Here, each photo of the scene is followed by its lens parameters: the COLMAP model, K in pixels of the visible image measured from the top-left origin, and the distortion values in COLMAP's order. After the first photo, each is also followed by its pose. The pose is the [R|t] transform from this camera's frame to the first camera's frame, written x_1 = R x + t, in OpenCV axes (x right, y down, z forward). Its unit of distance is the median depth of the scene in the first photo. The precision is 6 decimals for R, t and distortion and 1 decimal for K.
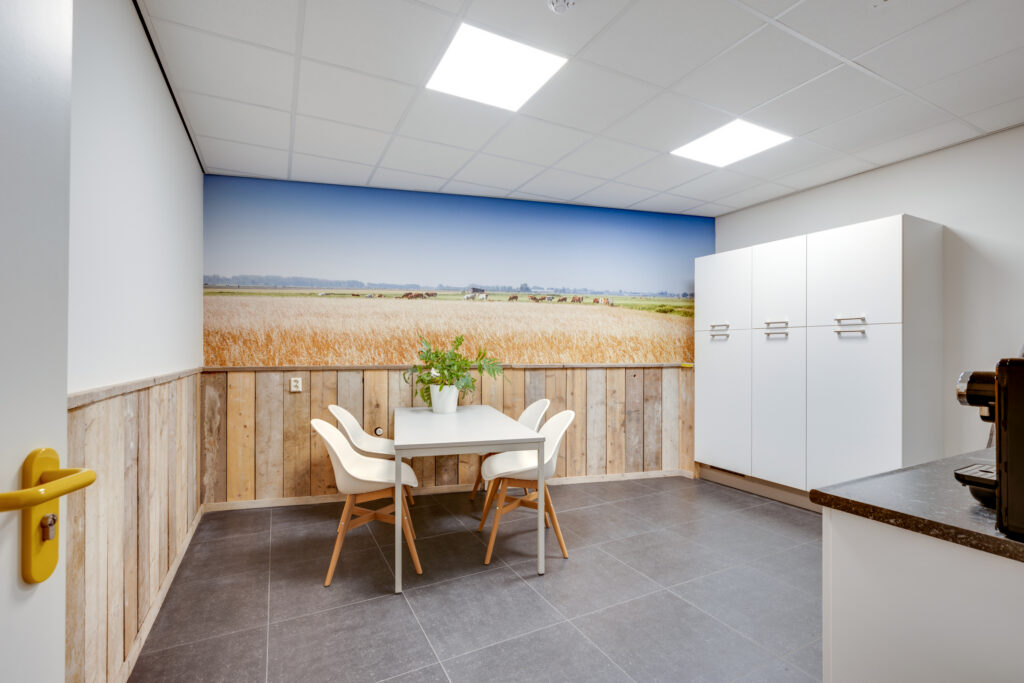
lens RADIAL K [[458.3, 0, 511.0], [0, 458.3, 346.0], [0, 0, 1]] dist [0.001294, 0.001132]
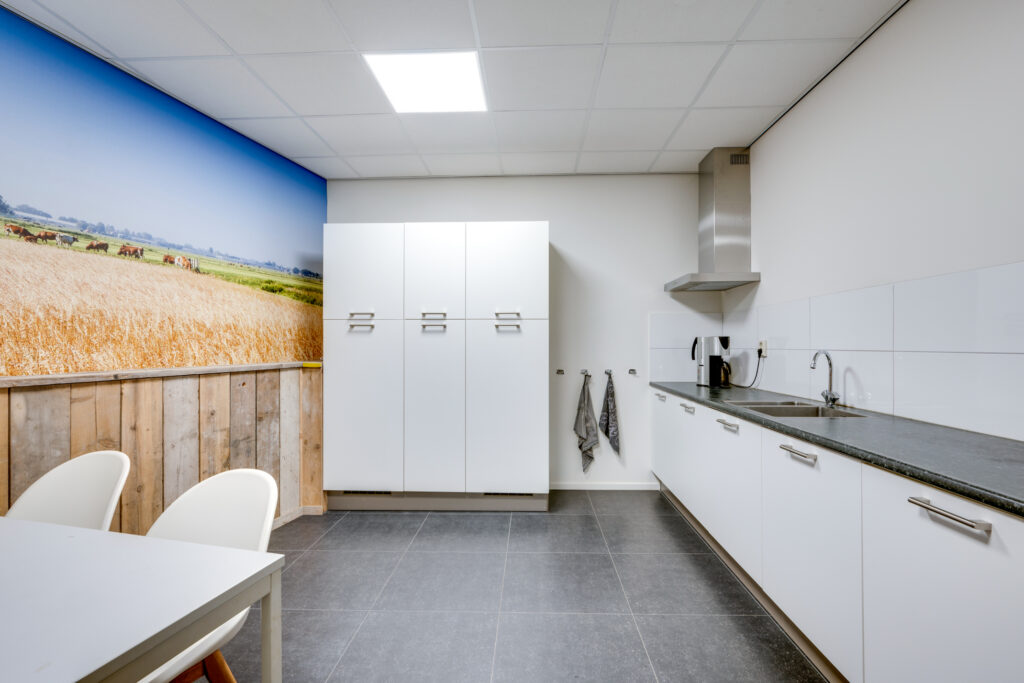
lens RADIAL K [[458.3, 0, 513.0], [0, 458.3, 342.0], [0, 0, 1]] dist [0.001294, 0.001132]
pose [[0.494544, 0.000917, 0.869152, -0.105357], [-0.004079, 0.999991, 0.001266, 0.002639], [-0.869143, -0.004171, 0.494543, 0.351126]]
